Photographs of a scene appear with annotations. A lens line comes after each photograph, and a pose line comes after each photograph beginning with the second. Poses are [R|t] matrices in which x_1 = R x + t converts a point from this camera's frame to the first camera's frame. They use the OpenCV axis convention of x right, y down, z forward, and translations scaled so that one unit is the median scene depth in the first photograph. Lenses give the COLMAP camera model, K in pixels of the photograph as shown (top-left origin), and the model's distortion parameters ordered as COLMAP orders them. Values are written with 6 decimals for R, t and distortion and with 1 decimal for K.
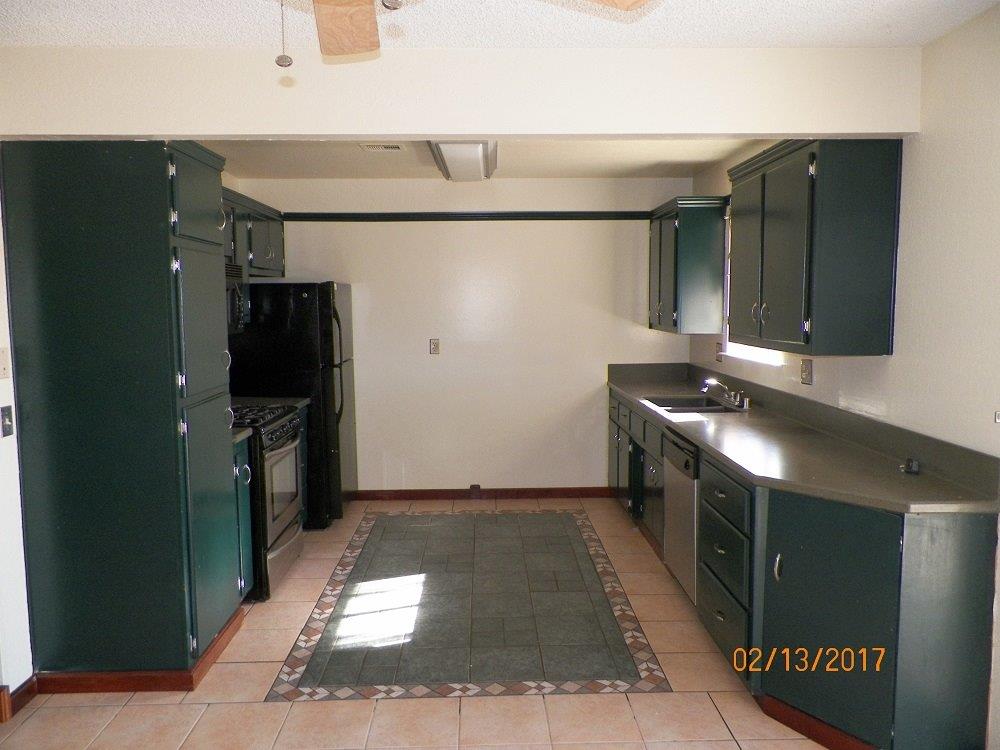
lens RADIAL K [[753.3, 0, 501.4], [0, 753.3, 365.1], [0, 0, 1]] dist [0.020953, -0.005376]
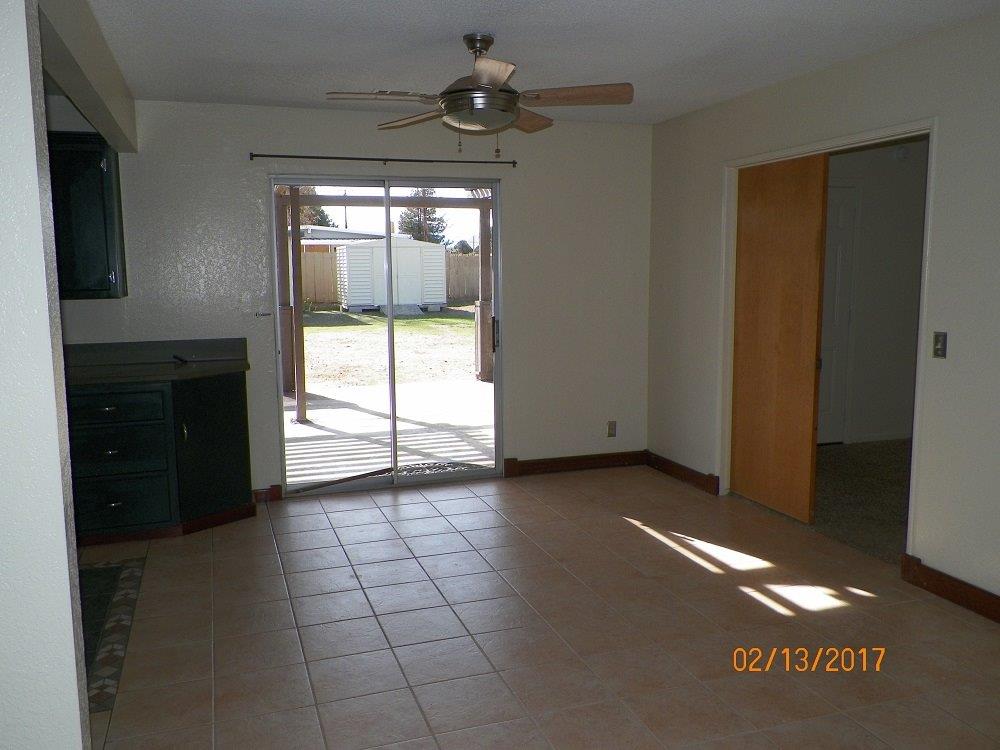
lens RADIAL K [[865.5, 0, 500.0], [0, 865.5, 375.0], [0, 0, 1]] dist [0.003338, 0.002673]
pose [[-0.296879, -0.114246, 0.948056, -0.903009], [0.097921, 0.983941, 0.149234, -0.028266], [-0.949881, 0.137139, -0.280925, 0.534416]]
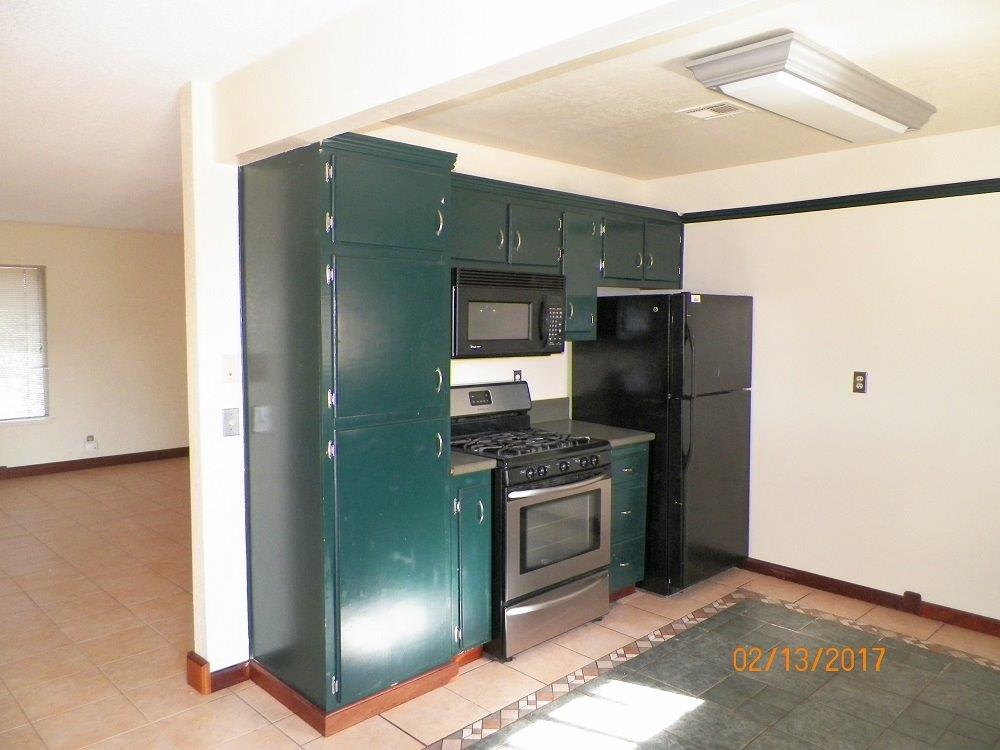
lens RADIAL K [[753.3, 0, 501.4], [0, 753.3, 365.1], [0, 0, 1]] dist [0.020953, -0.005376]
pose [[0.680009, 0.054999, -0.731138, 0.261113], [-0.071725, 0.997390, 0.008319, -0.028971], [0.729687, 0.046784, 0.682179, 0.347384]]
